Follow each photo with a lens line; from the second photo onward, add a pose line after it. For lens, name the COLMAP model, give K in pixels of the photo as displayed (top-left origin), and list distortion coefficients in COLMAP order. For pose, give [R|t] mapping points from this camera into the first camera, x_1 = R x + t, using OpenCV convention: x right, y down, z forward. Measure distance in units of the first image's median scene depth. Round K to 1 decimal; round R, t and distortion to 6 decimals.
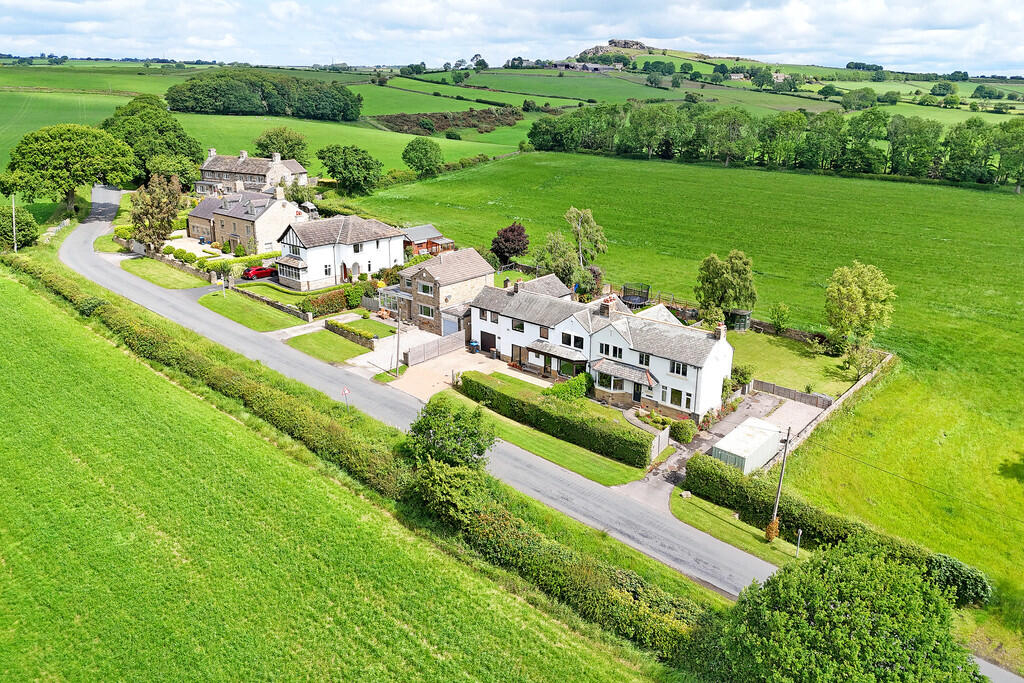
lens RADIAL K [[677.3, 0, 512.0], [0, 677.3, 341.5], [0, 0, 1]] dist [0.068984, -0.067677]
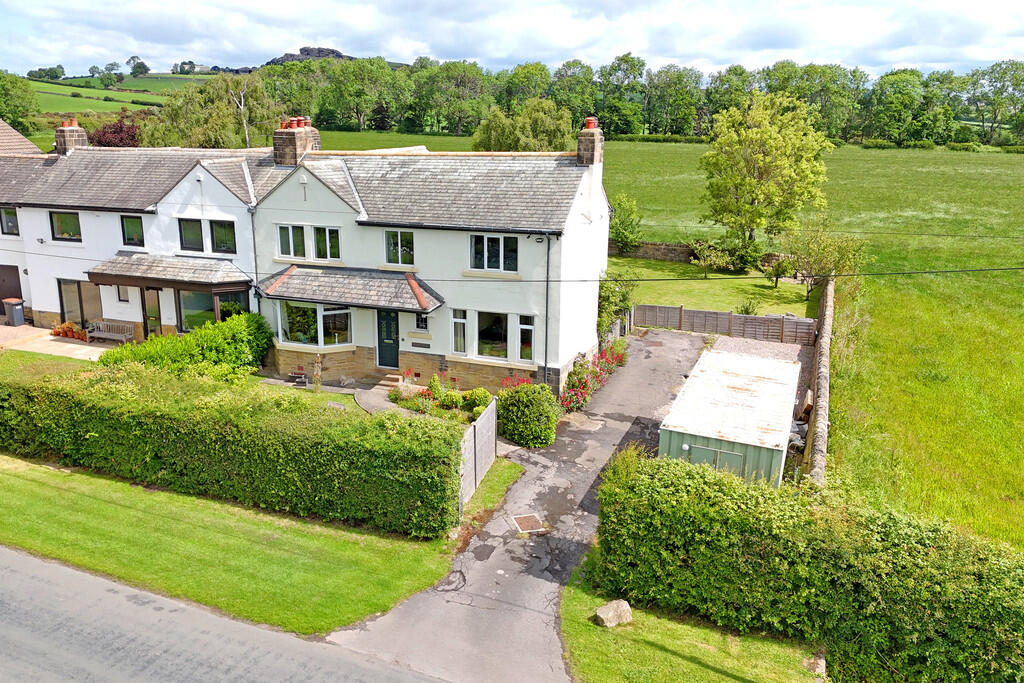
lens RADIAL K [[761.3, 0, 475.5], [0, 761.3, 343.6], [0, 0, 1]] dist [0.099825, -0.099958]
pose [[0.943210, -0.072788, 0.324125, 0.092842], [0.097345, 0.993429, -0.060186, 0.107380], [-0.317614, 0.088320, 0.944098, 0.586407]]
